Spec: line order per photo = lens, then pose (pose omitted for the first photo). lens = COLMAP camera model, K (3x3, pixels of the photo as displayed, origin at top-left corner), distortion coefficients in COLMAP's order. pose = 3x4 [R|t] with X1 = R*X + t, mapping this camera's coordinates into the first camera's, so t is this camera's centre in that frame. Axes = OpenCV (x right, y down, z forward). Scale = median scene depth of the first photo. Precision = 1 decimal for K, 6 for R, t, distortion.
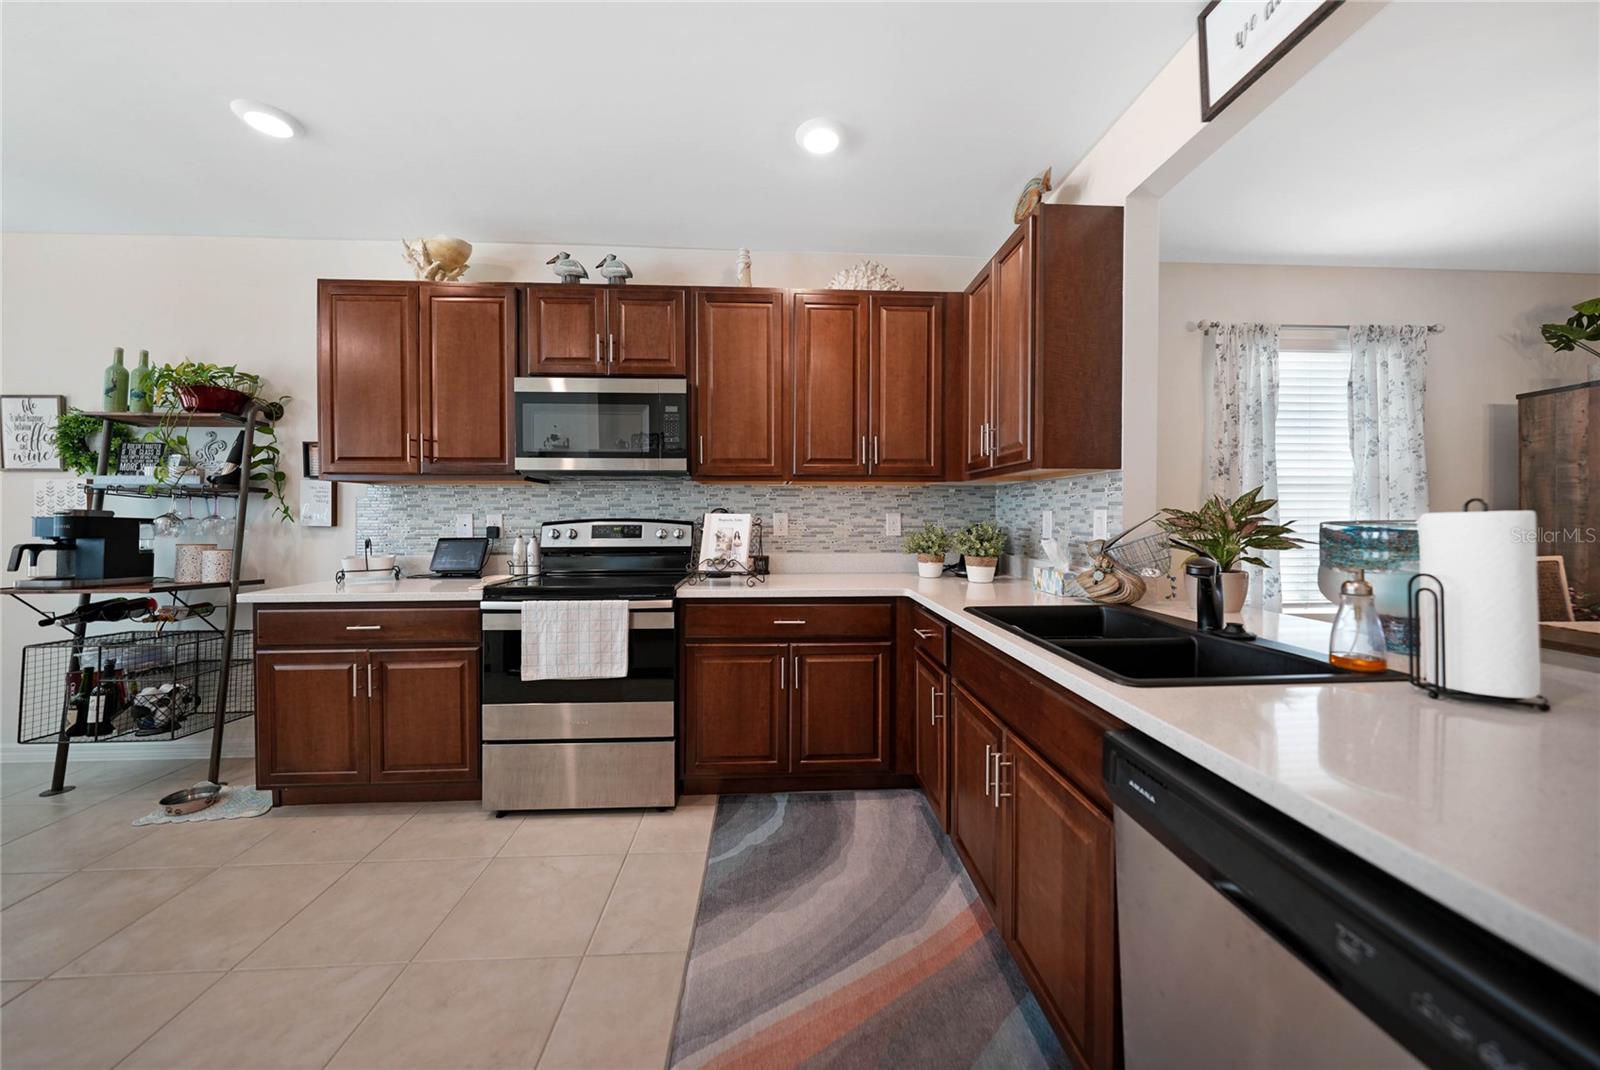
lens RADIAL K [[561.7, 0, 805.4], [0, 561.7, 517.7], [0, 0, 1]] dist [-0.000860, 0.000174]
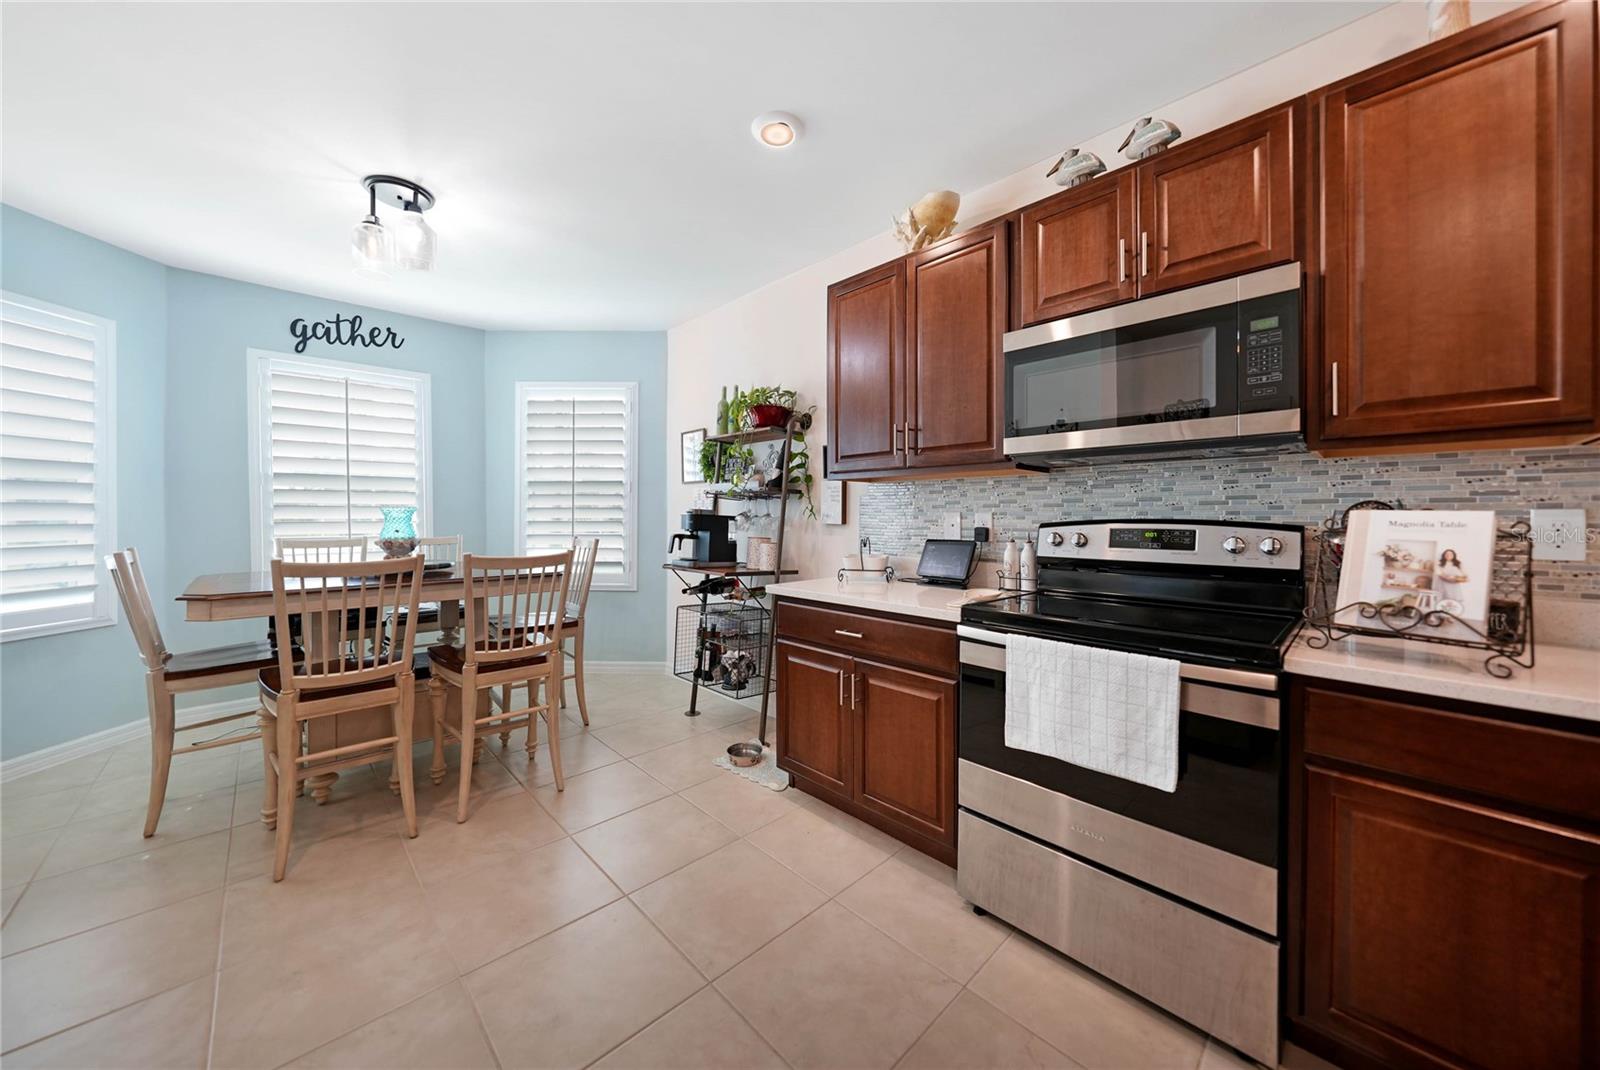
lens RADIAL K [[566.1, 0, 792.7], [0, 566.1, 517.8], [0, 0, 1]] dist [-0.006001, 0.000109]
pose [[0.649245, 0.006233, -0.760554, -0.112724], [-0.004762, 0.999980, 0.004130, -0.000735], [0.760564, 0.000940, 0.649262, 0.271059]]
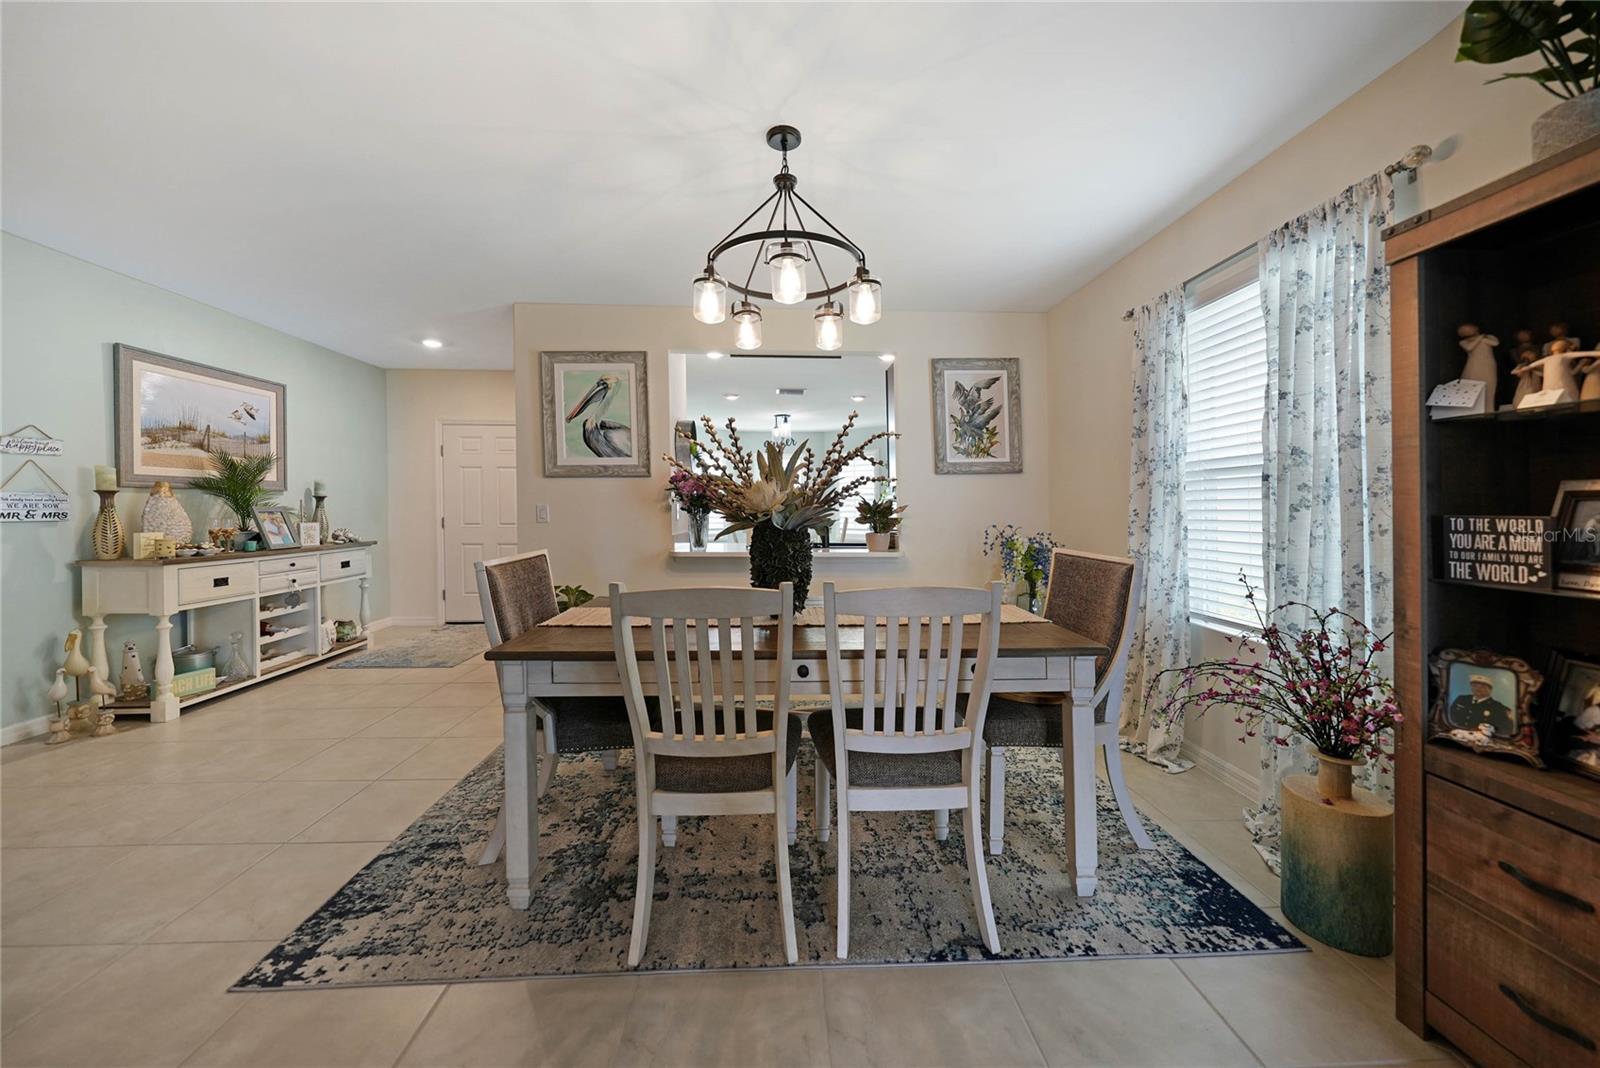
lens RADIAL K [[561.7, 0, 805.4], [0, 561.7, 516.7], [0, 0, 1]] dist [-0.000860, 0.000174]
pose [[0.000739, 0.015837, -0.999874, 2.060400], [-0.000869, 0.999874, 0.015837, -0.002021], [0.999999, 0.000857, 0.000752, 0.509002]]
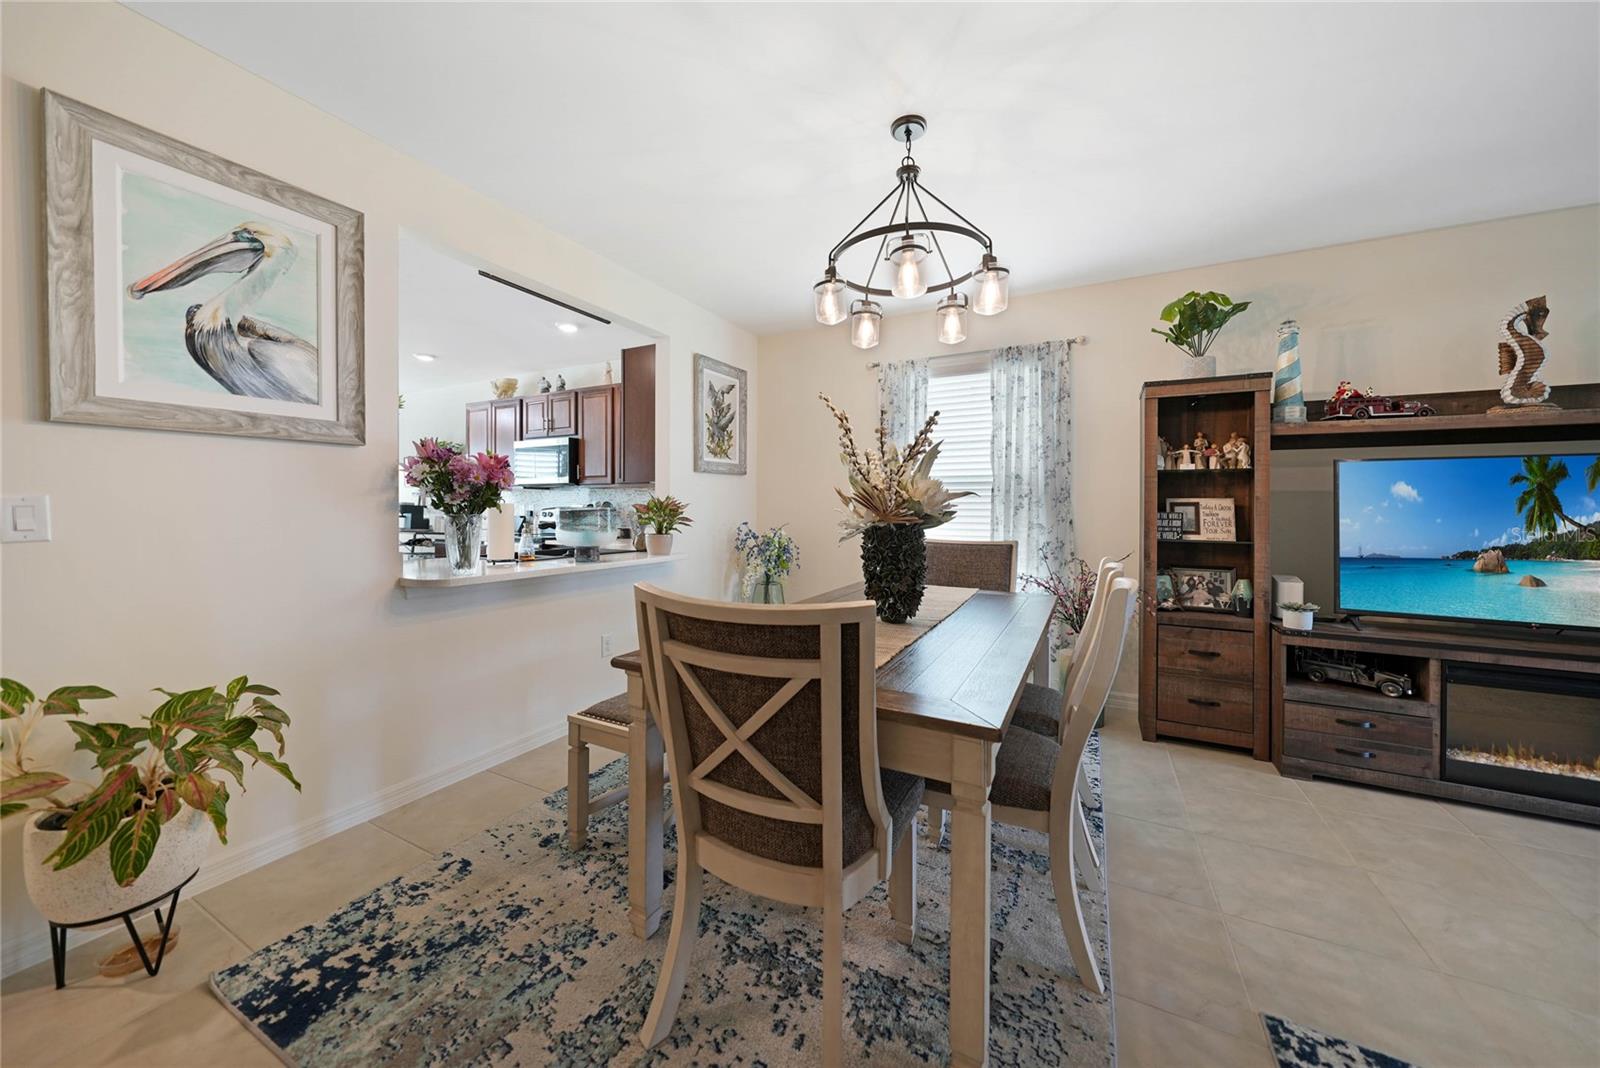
lens RADIAL K [[554.0, 0, 798.2], [0, 554.0, 509.2], [0, 0, 1]] dist [-0.002941, 0.000231]
pose [[0.863192, 0.006895, -0.504828, 1.490311], [-0.006044, 0.999976, 0.003322, -0.000927], [0.504839, 0.000184, 0.863213, -0.295116]]
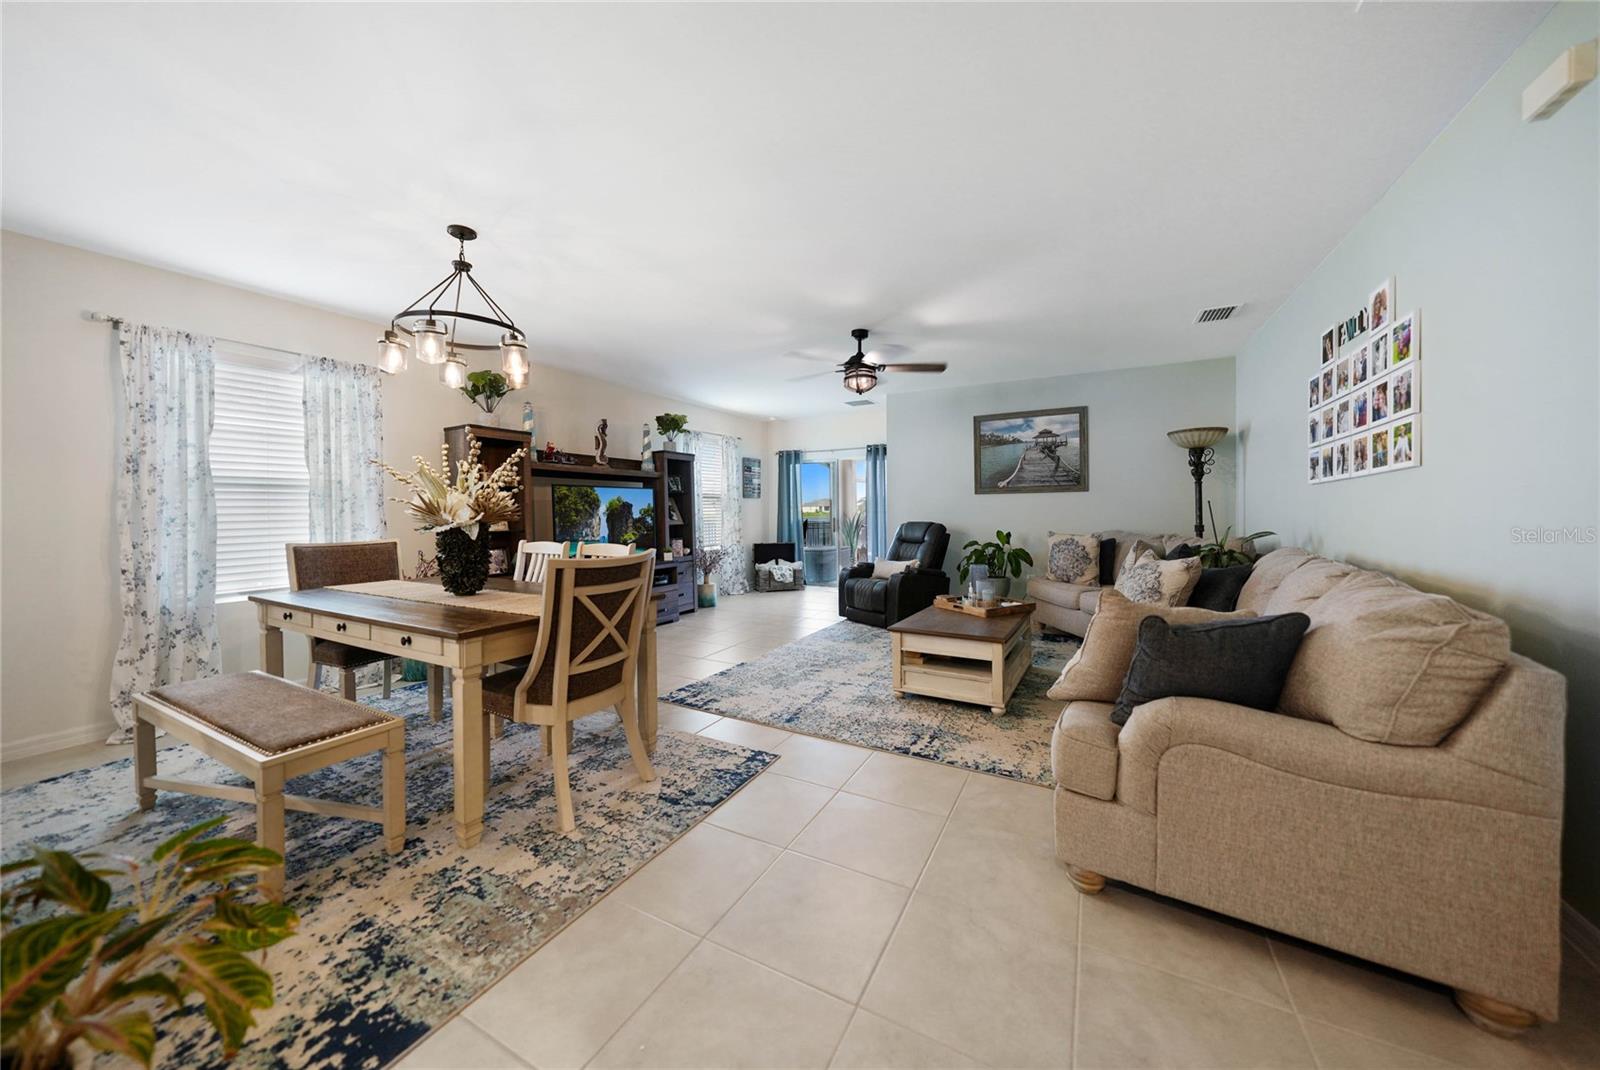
lens RADIAL K [[545.6, 0, 802.6], [0, 545.6, 526.4], [0, 0, 1]] dist [-0.004902, 0.000104]
pose [[0.517082, -0.029477, 0.855428, 0.633529], [0.007225, 0.999522, 0.030076, 0.001741], [-0.855905, -0.009371, 0.517048, -0.649029]]
